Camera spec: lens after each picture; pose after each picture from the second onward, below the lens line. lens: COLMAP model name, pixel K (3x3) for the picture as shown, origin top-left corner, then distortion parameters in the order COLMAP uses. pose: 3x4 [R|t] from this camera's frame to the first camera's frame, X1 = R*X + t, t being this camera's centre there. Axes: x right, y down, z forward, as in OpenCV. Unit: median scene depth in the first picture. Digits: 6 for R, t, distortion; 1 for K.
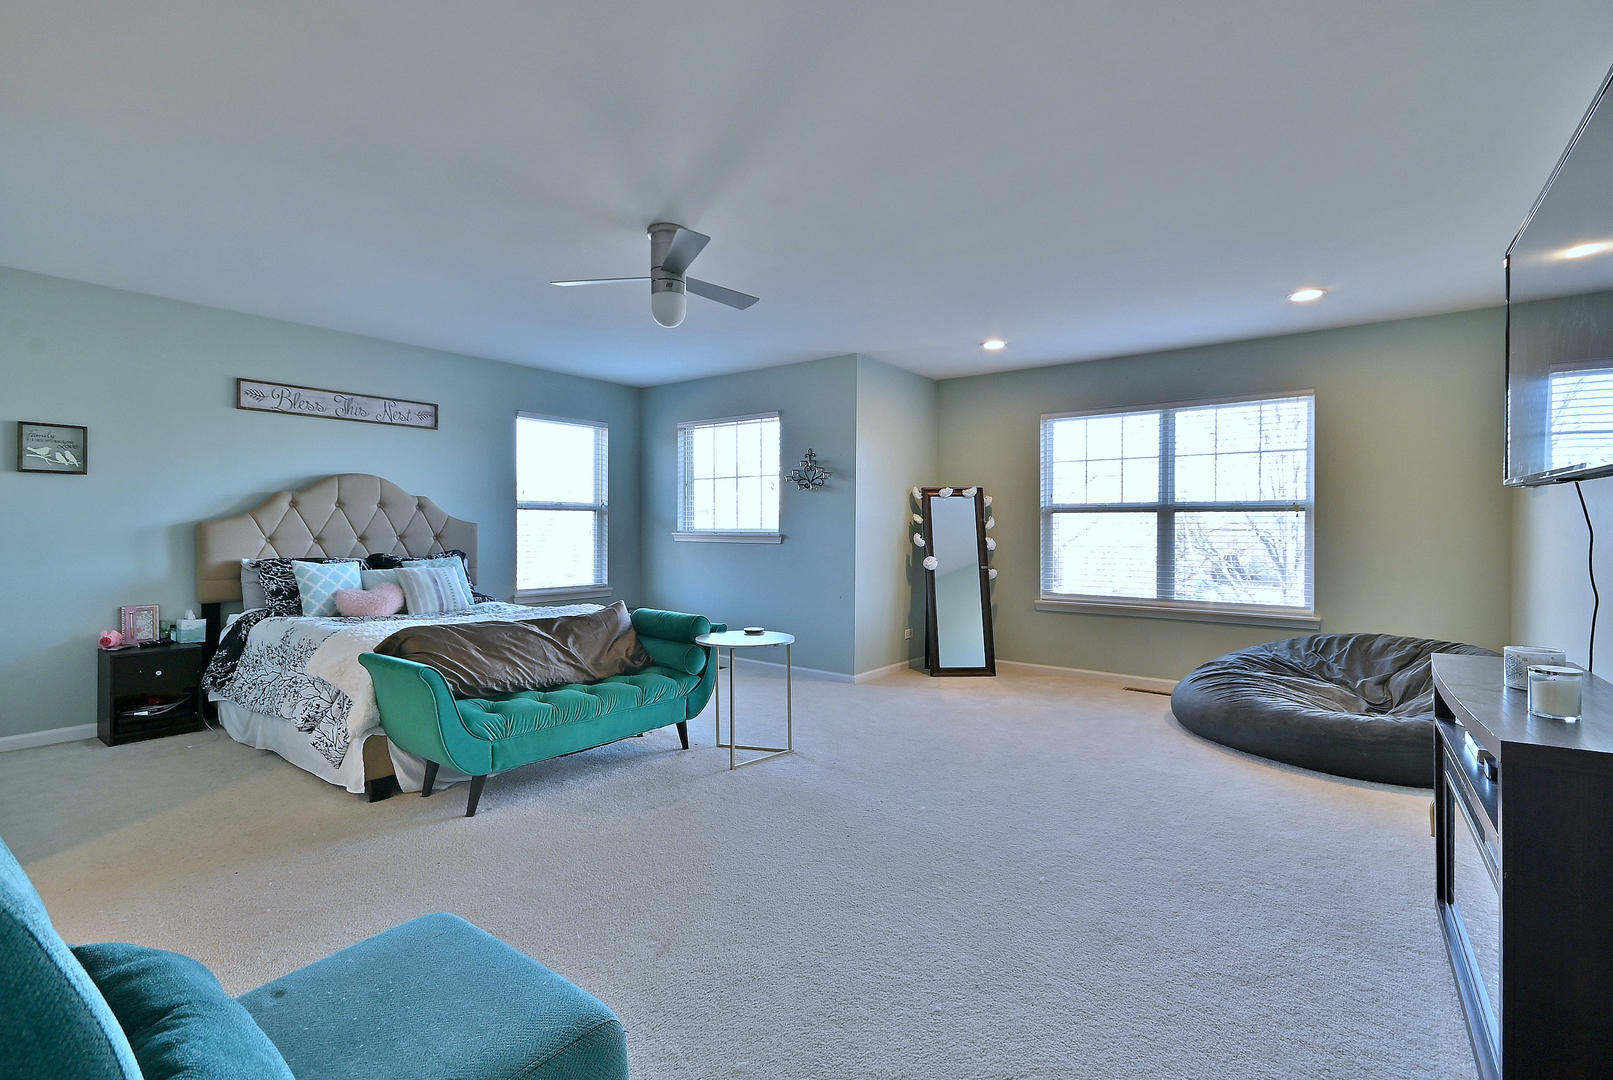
lens RADIAL K [[767.2, 0, 790.5], [0, 767.2, 527.2], [0, 0, 1]] dist [0.015766, -0.000306]
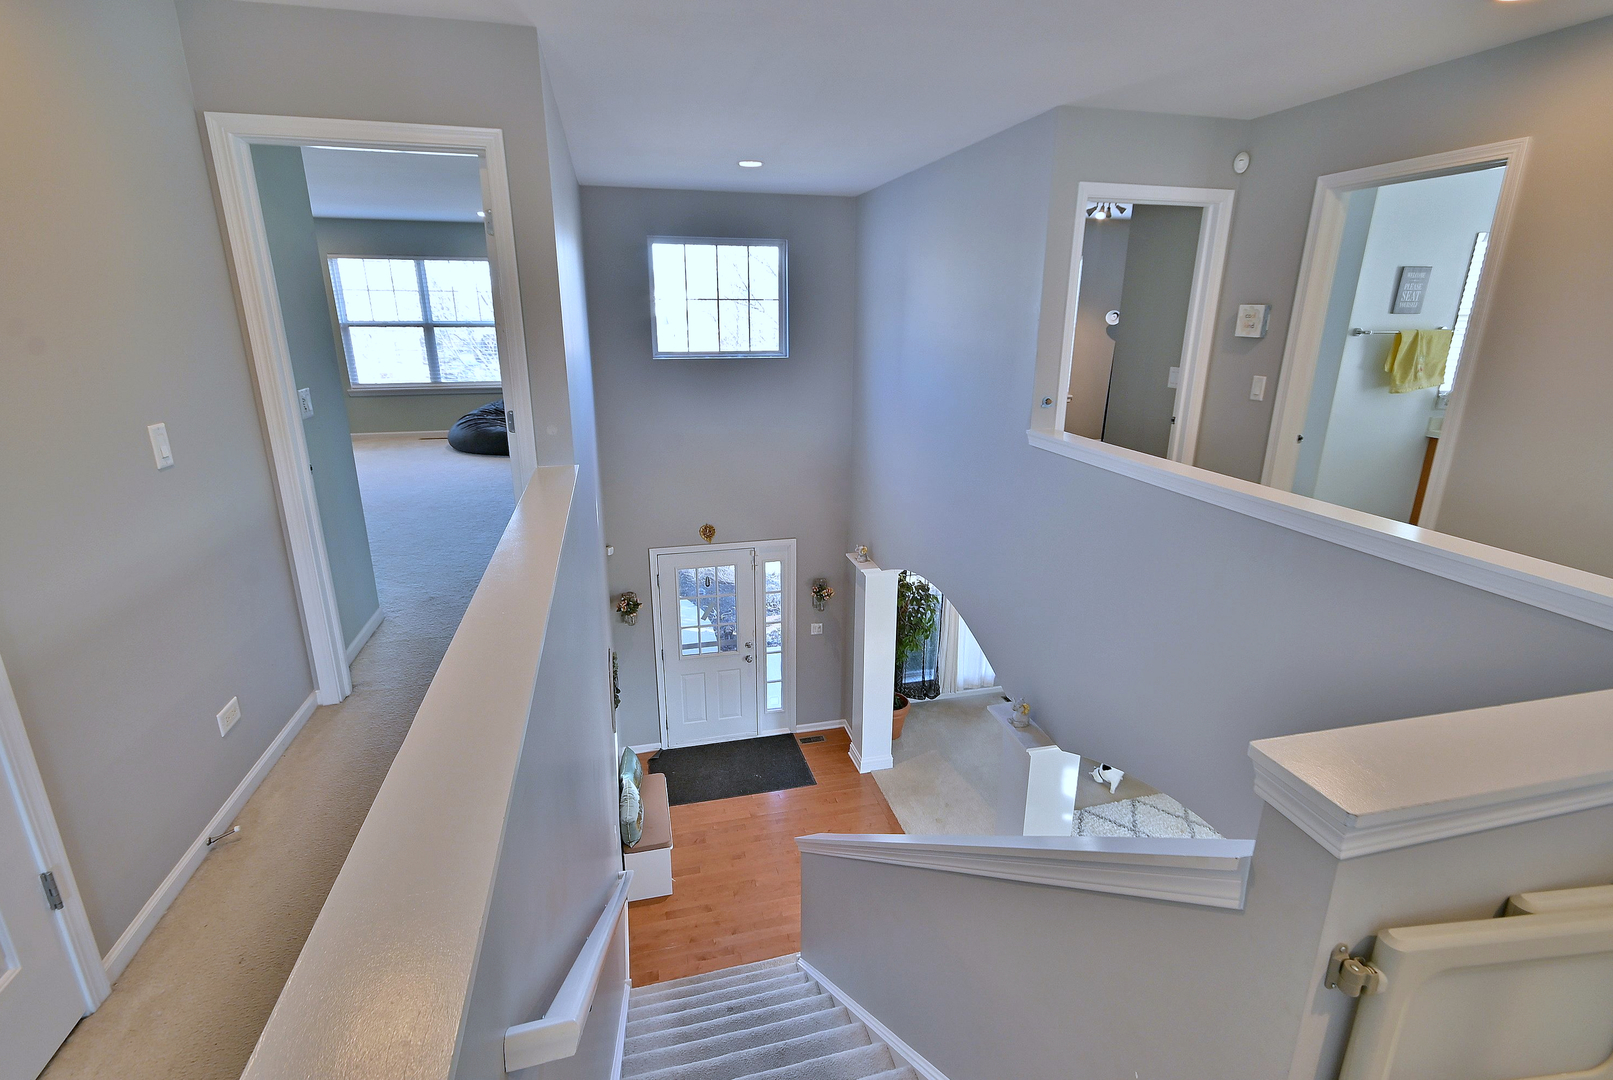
lens RADIAL K [[736.2, 0, 812.9], [0, 736.2, 521.1], [0, 0, 1]] dist [-0.000263, 0.000746]
pose [[0.604389, -0.225032, 0.764248, -0.316037], [0.001594, 0.959619, 0.281299, -0.067529], [-0.796688, -0.168796, 0.580342, -0.645671]]
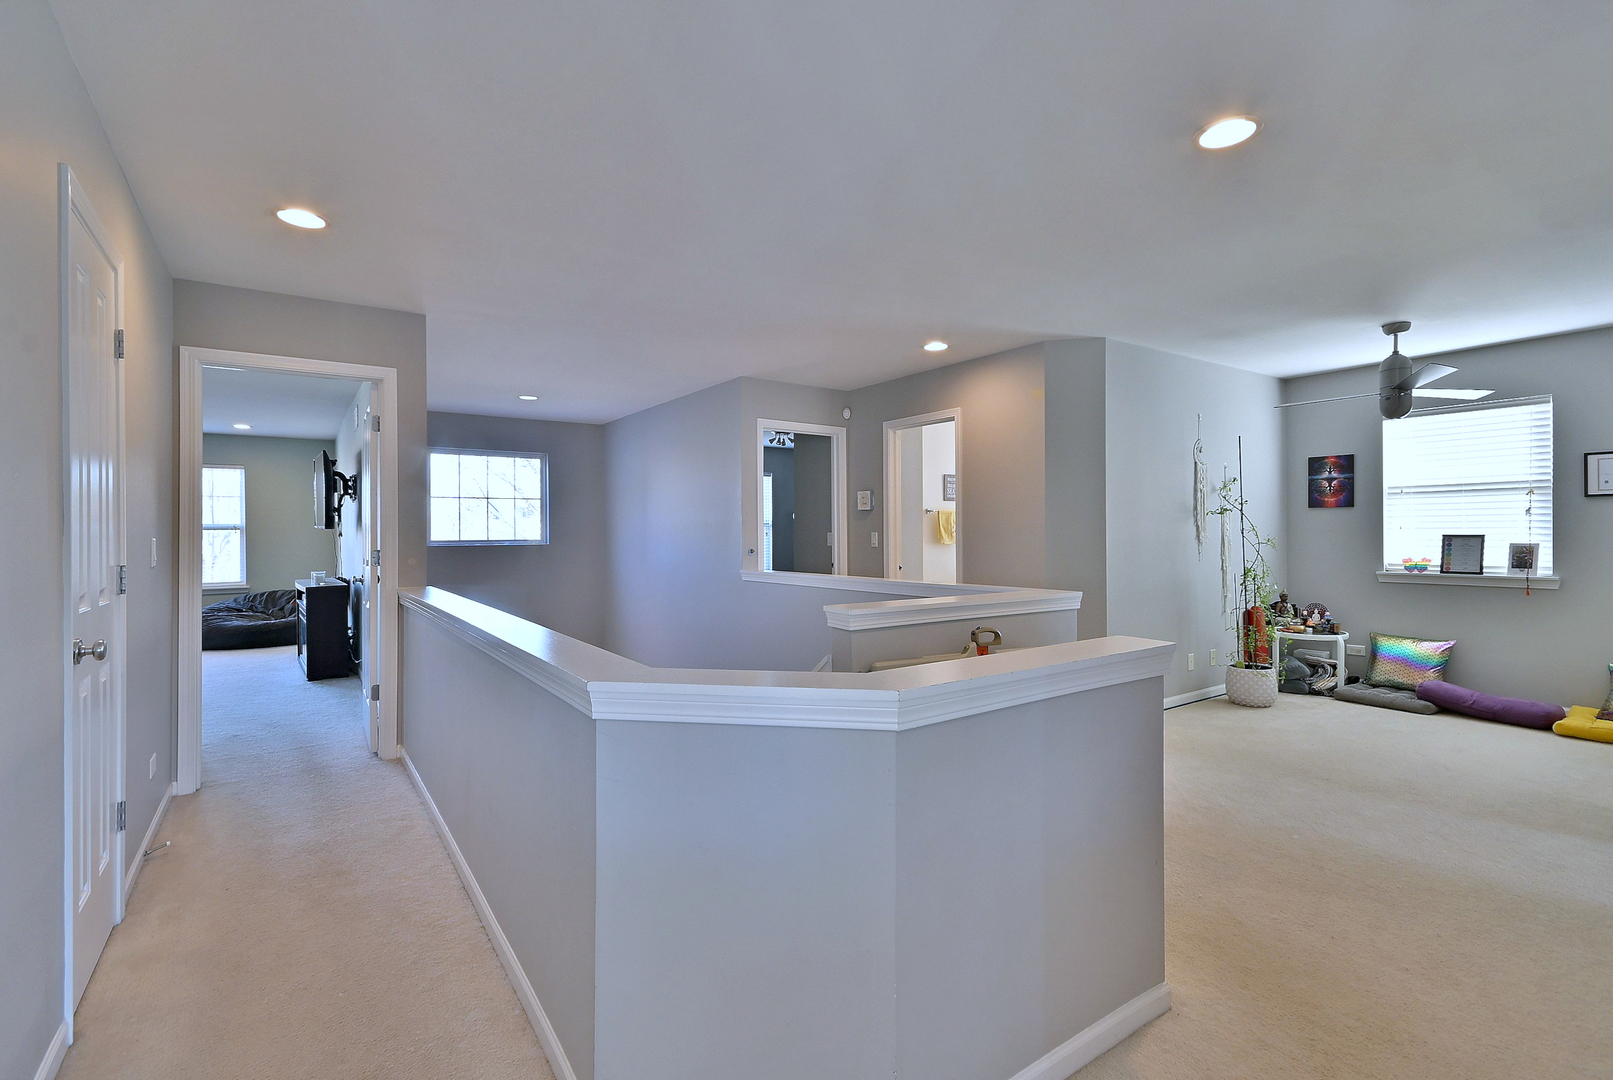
lens RADIAL K [[736.2, 0, 812.9], [0, 736.2, 521.1], [0, 0, 1]] dist [-0.000263, 0.000746]
pose [[0.274924, 0.009742, 0.961416, -0.632329], [0.010420, 0.999860, -0.013111, -0.005419], [-0.961409, 0.013623, 0.274784, -0.781281]]
